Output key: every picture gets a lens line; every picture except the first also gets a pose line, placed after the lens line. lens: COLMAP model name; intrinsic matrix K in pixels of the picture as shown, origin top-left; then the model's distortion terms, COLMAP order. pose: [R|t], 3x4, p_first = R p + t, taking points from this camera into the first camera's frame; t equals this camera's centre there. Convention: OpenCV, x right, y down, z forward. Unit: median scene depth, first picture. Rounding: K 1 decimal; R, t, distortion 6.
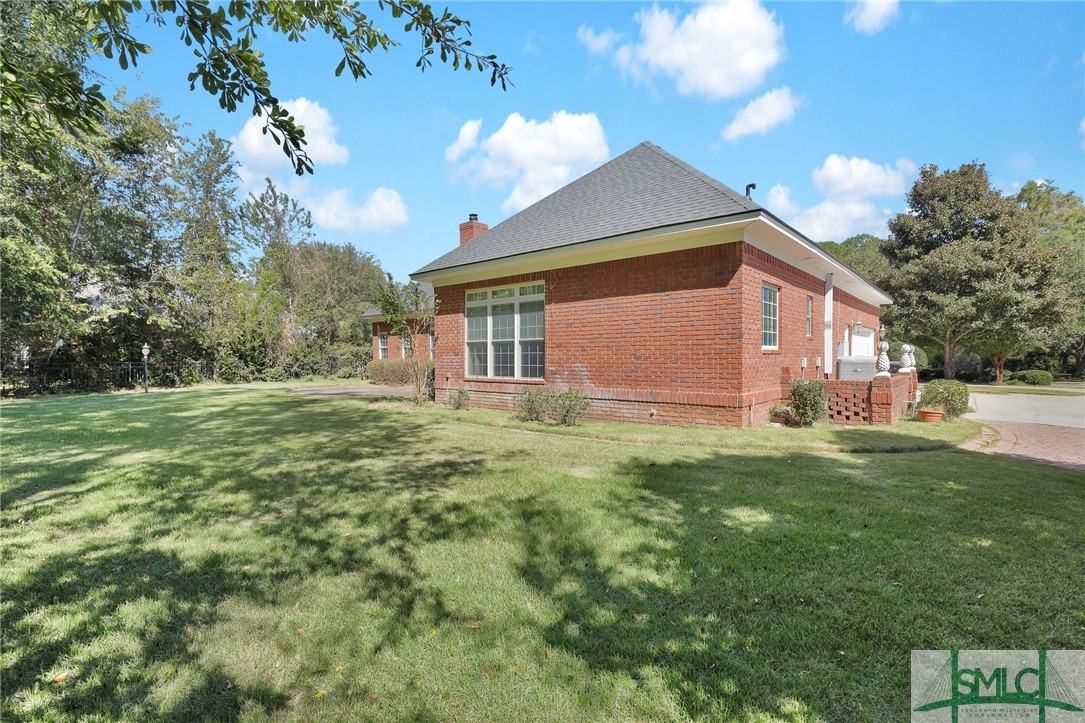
lens RADIAL K [[514.8, 0, 542.5], [0, 514.8, 361.5], [0, 0, 1]] dist [-0.035079, 0.000284]
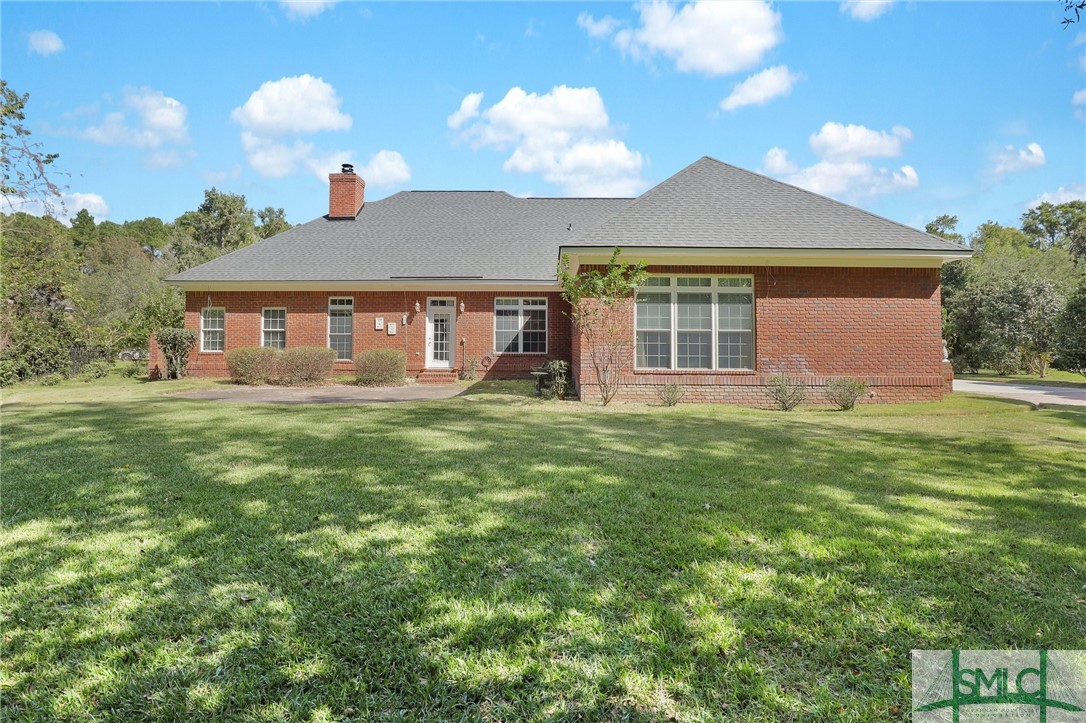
lens RADIAL K [[515.3, 0, 543.0], [0, 515.3, 361.5], [0, 0, 1]] dist [-0.035079, 0.000284]
pose [[0.752063, -0.008612, 0.659035, -0.970424], [-0.002130, 0.999878, 0.015497, 0.002831], [-0.659088, -0.013058, 0.751953, 0.482624]]
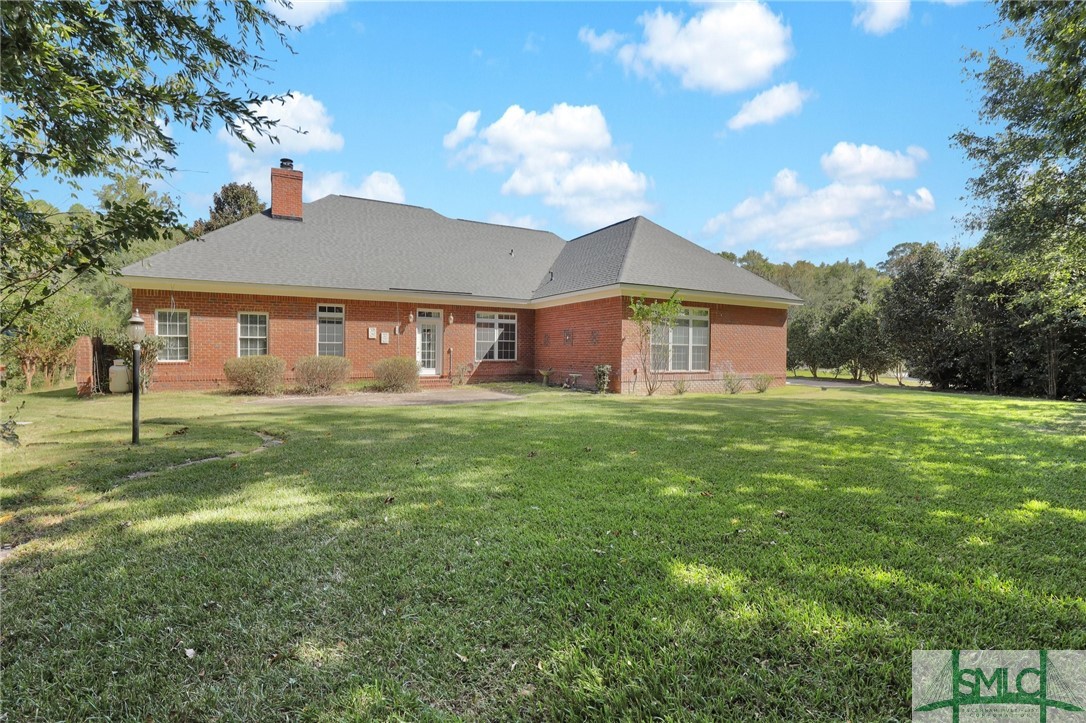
lens RADIAL K [[515.3, 0, 543.0], [0, 515.3, 361.5], [0, 0, 1]] dist [-0.035079, 0.000284]
pose [[0.291906, -0.006686, 0.956424, -1.639941], [0.006281, 0.999967, 0.005073, -0.002297], [-0.956427, 0.004527, 0.291938, 0.993923]]
